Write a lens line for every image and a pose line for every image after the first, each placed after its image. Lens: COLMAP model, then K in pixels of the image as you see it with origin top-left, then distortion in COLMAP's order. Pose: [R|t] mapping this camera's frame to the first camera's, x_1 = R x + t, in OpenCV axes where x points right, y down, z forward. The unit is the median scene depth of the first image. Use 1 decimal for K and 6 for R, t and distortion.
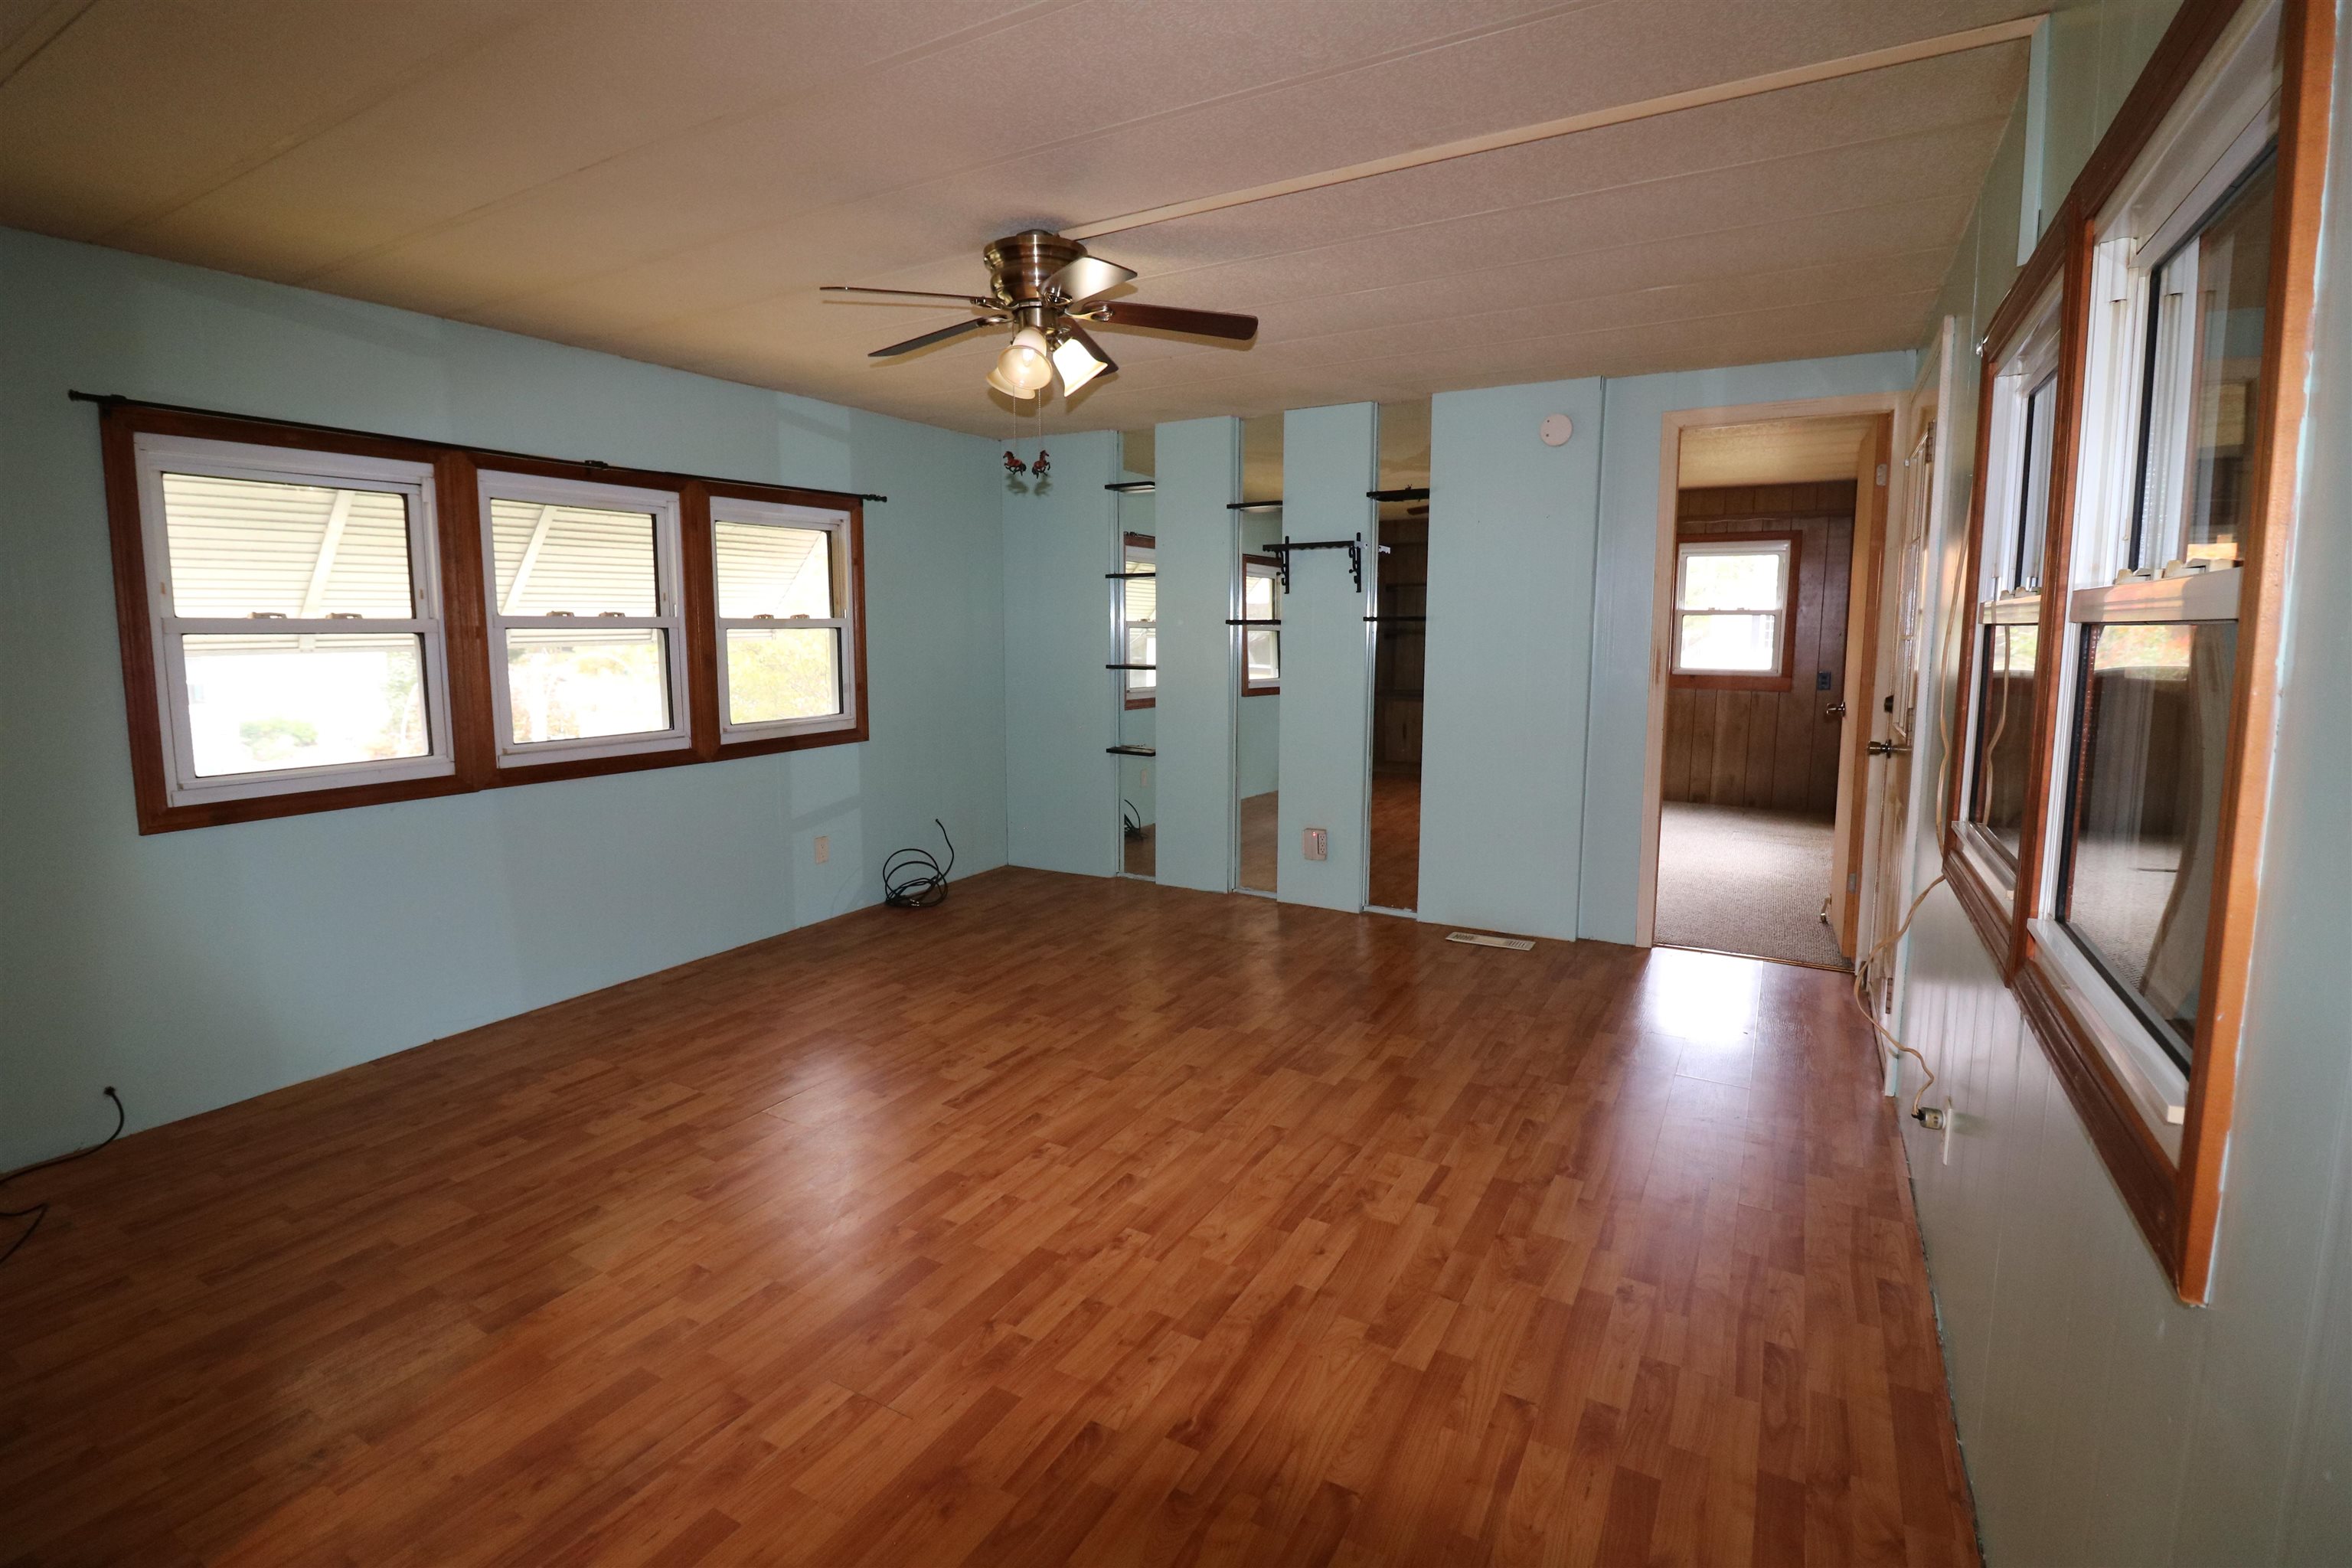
lens RADIAL K [[1087.8, 0, 1173.8], [0, 1087.8, 756.8], [0, 0, 1]] dist [0.000665, -0.012755]
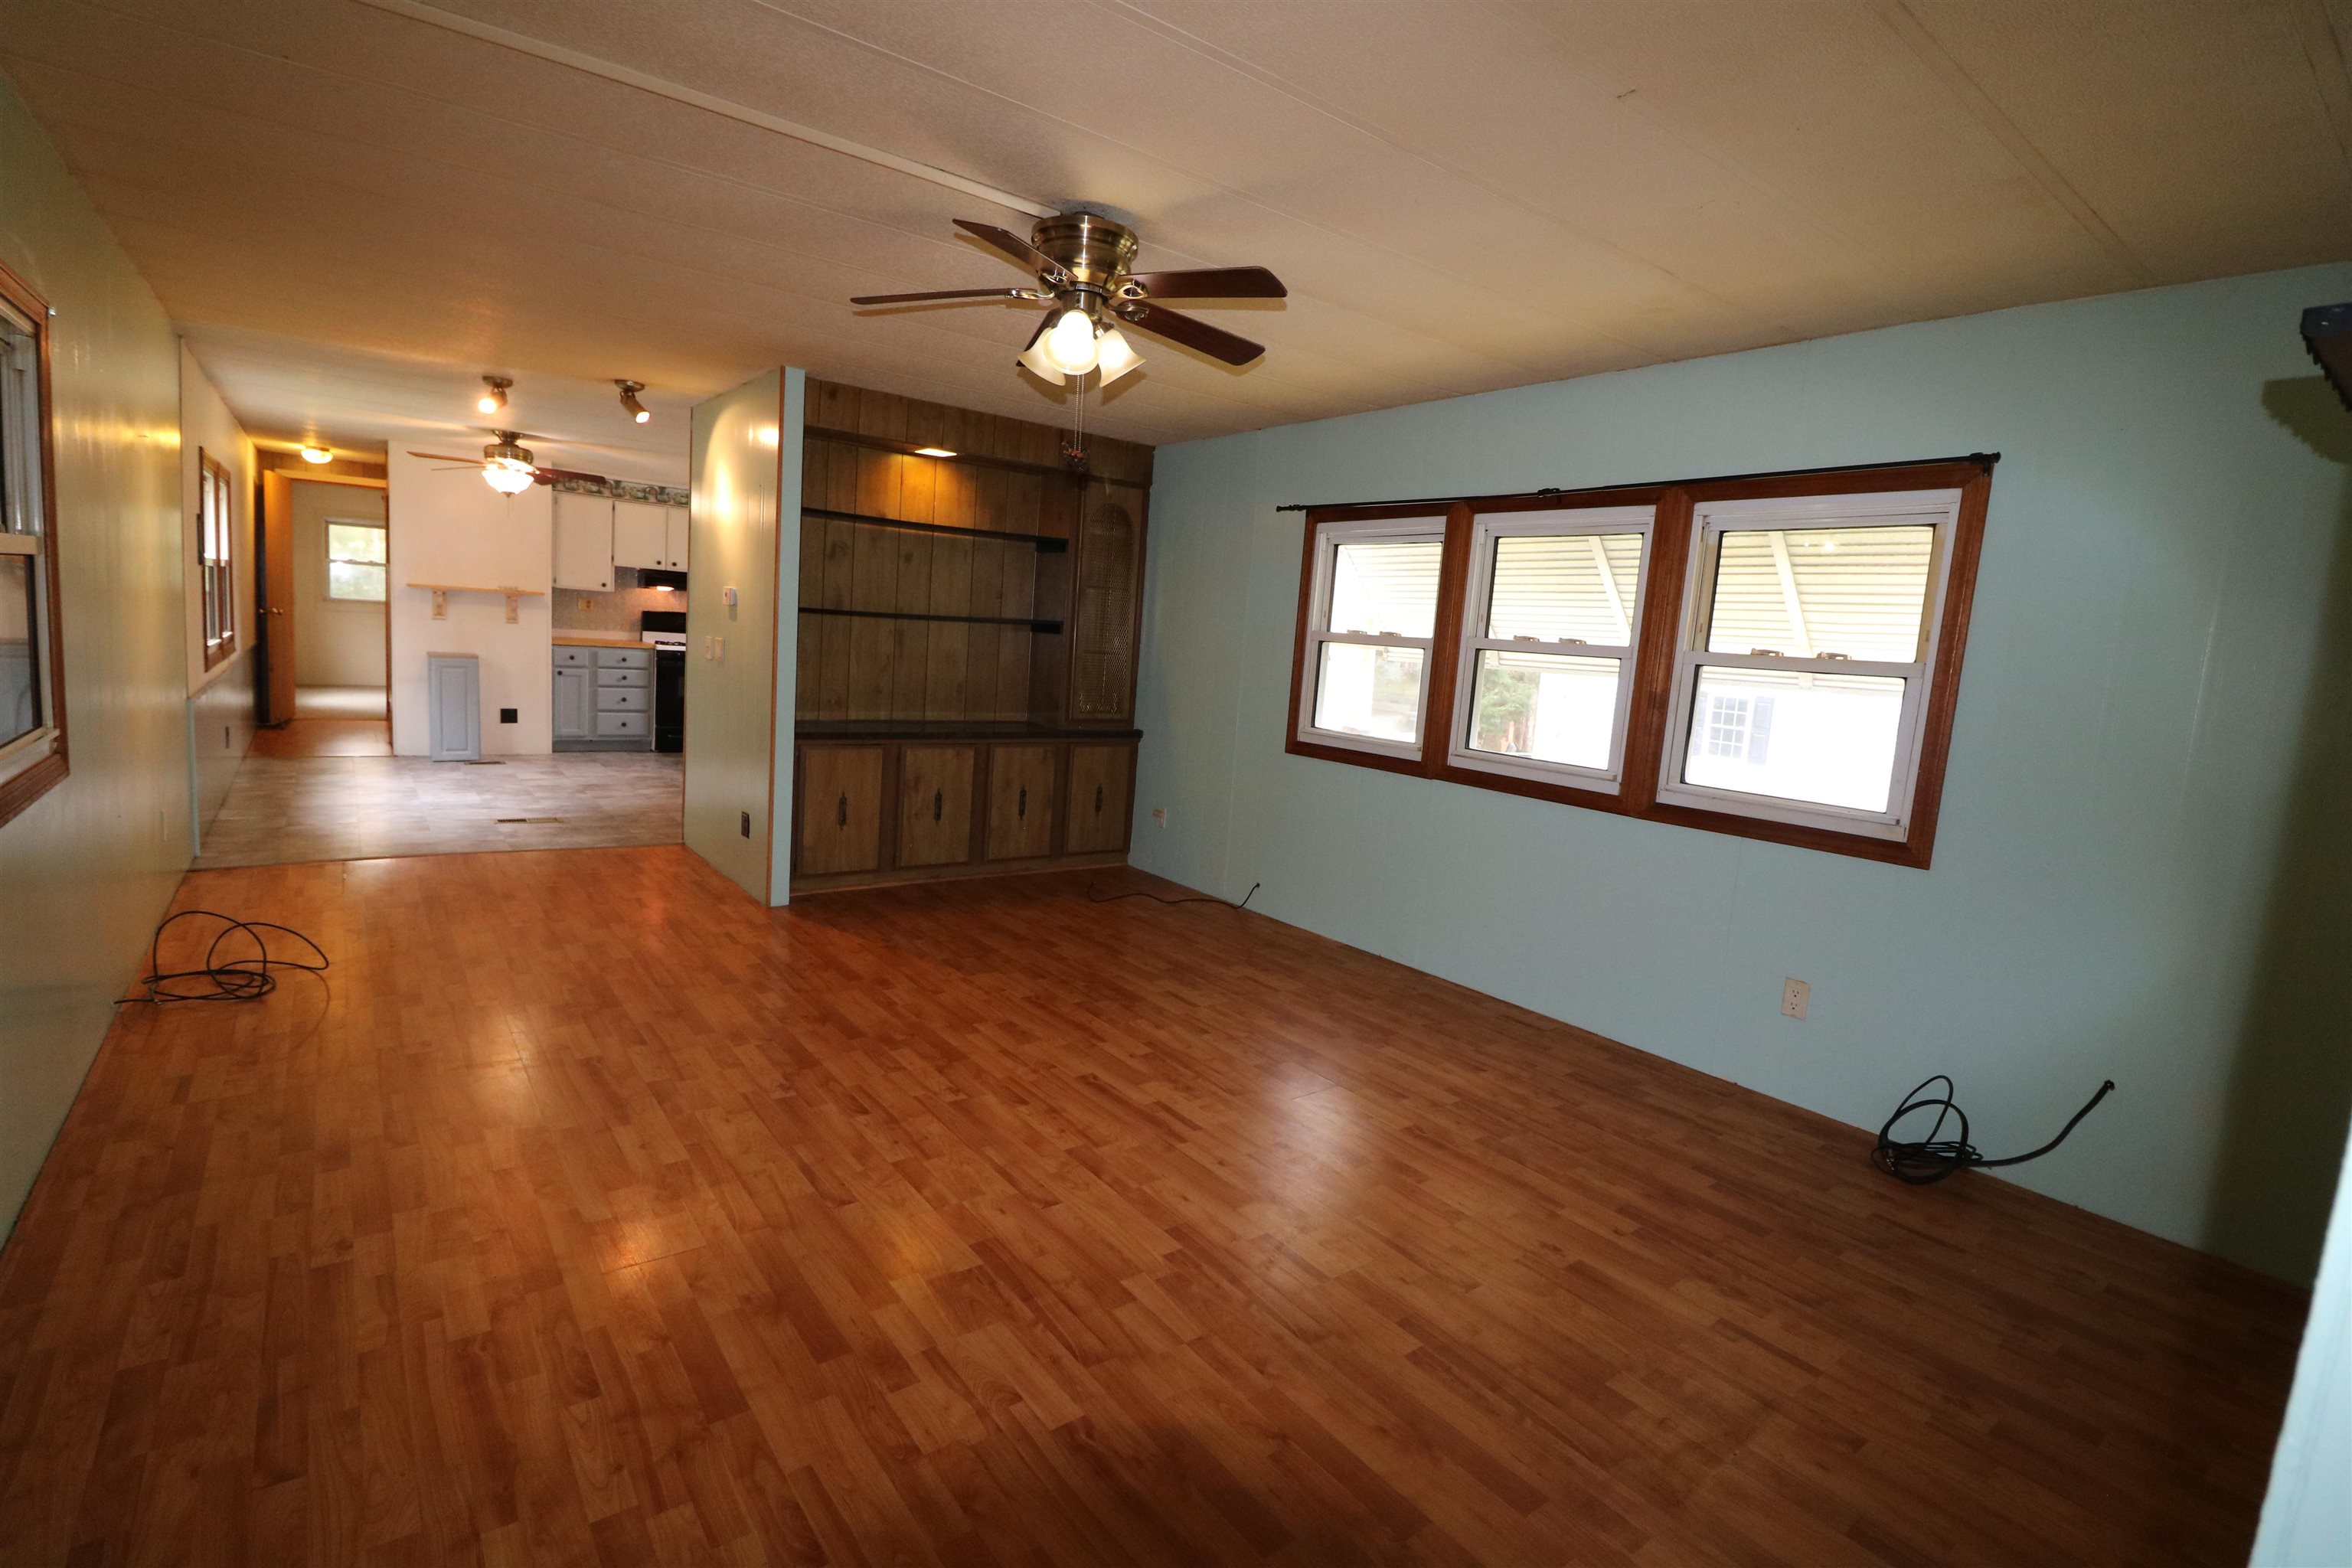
lens RADIAL K [[1087.8, 0, 1173.8], [0, 1087.8, 756.8], [0, 0, 1]] dist [0.000665, -0.012755]
pose [[-0.390407, 0.085104, -0.916701, 0.552695], [-0.172119, 0.971415, 0.163486, -0.132800], [0.904410, 0.221608, -0.364599, 1.090589]]
